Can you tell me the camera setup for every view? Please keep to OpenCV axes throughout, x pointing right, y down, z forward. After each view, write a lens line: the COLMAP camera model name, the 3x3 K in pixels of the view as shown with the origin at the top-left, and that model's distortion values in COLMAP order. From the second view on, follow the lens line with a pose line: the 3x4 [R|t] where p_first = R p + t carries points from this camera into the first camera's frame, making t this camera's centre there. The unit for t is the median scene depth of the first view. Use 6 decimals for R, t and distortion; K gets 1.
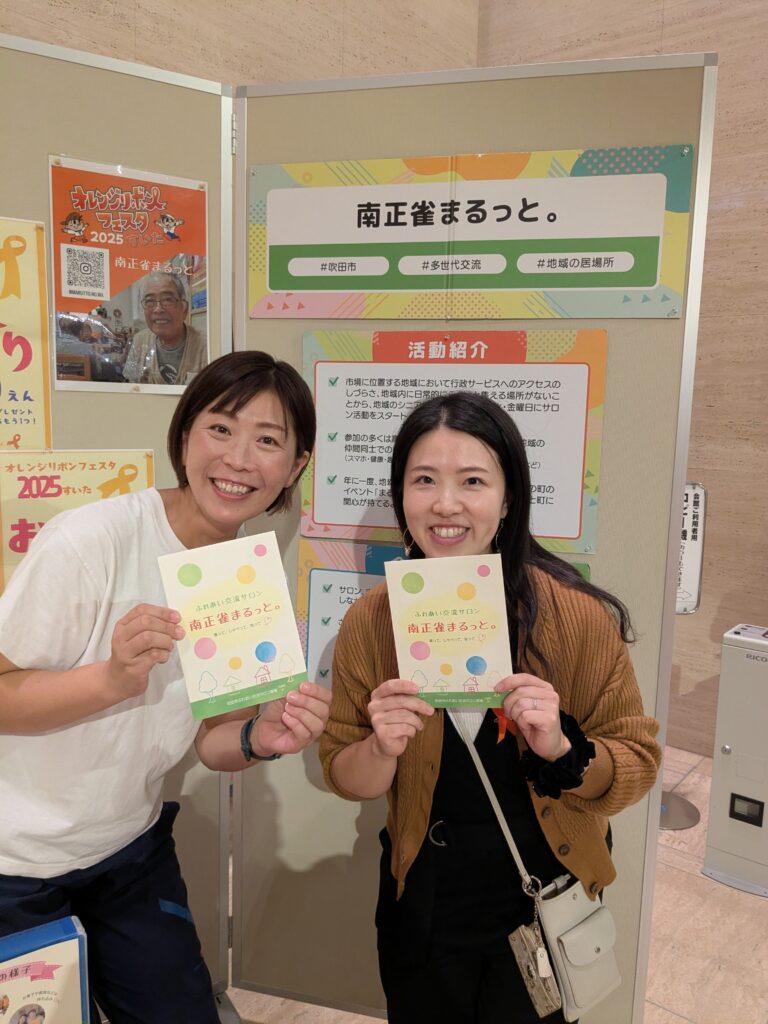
lens RADIAL K [[793.1, 0, 383.3], [0, 793.1, 510.7], [0, 0, 1]] dist [0.003140, -0.012269]
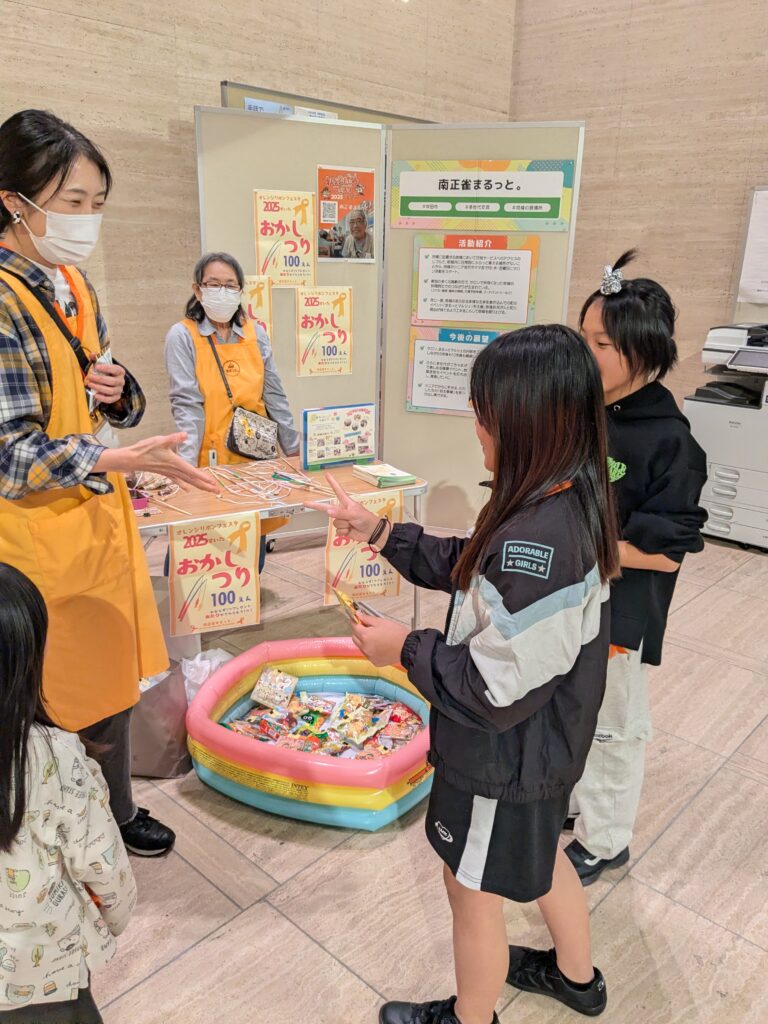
lens RADIAL K [[793.1, 0, 385.9], [0, 793.1, 521.6], [0, 0, 1]] dist [0.003140, -0.012269]
pose [[0.997655, 0.020423, -0.065325, -0.014948], [-0.006977, 0.979817, 0.199773, 0.148094], [0.068086, -0.198849, 0.977662, -1.567972]]
